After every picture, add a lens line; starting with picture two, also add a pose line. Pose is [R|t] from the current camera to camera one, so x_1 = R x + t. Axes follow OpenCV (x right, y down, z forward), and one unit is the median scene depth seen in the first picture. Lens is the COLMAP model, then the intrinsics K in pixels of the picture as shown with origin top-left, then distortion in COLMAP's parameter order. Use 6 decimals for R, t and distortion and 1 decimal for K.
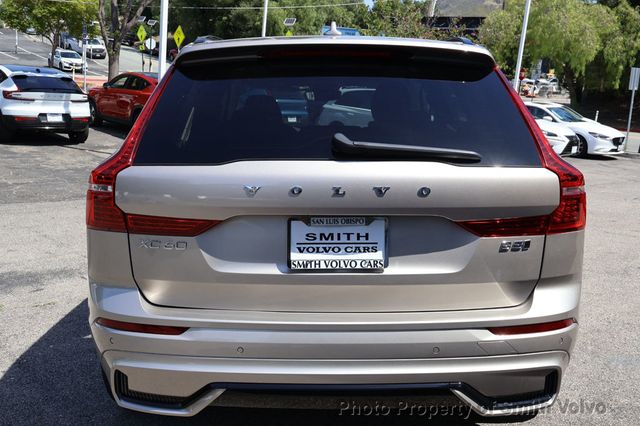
lens RADIAL K [[633.5, 0, 315.6], [0, 633.5, 212.7], [0, 0, 1]] dist [0.002813, 0.000000]
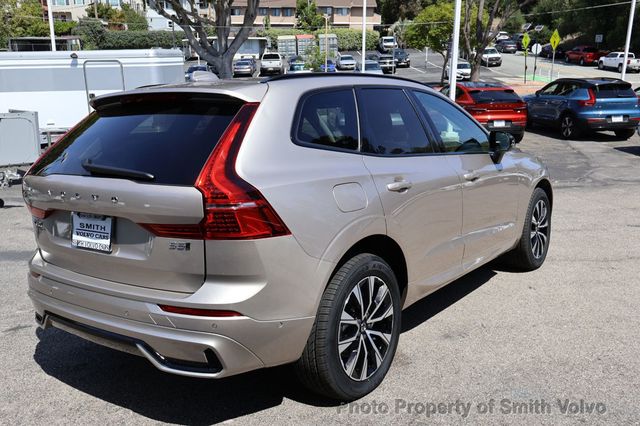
lens RADIAL K [[581.6, 0, 318.8], [0, 581.6, 215.5], [0, 0, 1]] dist [0.020753, 0.000000]
pose [[0.794104, 0.072596, -0.603430, 1.191665], [-0.062908, 0.997326, 0.037197, -0.068262], [0.604517, 0.008422, 0.796548, 0.208554]]
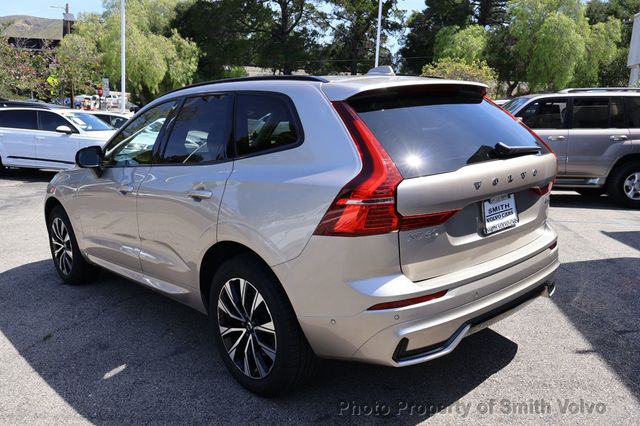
lens RADIAL K [[552.5, 0, 304.1], [0, 552.5, 207.1], [0, 0, 1]] dist [0.008445, 0.005630]
pose [[0.756201, -0.146176, 0.637803, -1.105964], [0.151029, 0.987400, 0.047234, -0.093830], [-0.636671, 0.060608, 0.768750, 0.240125]]
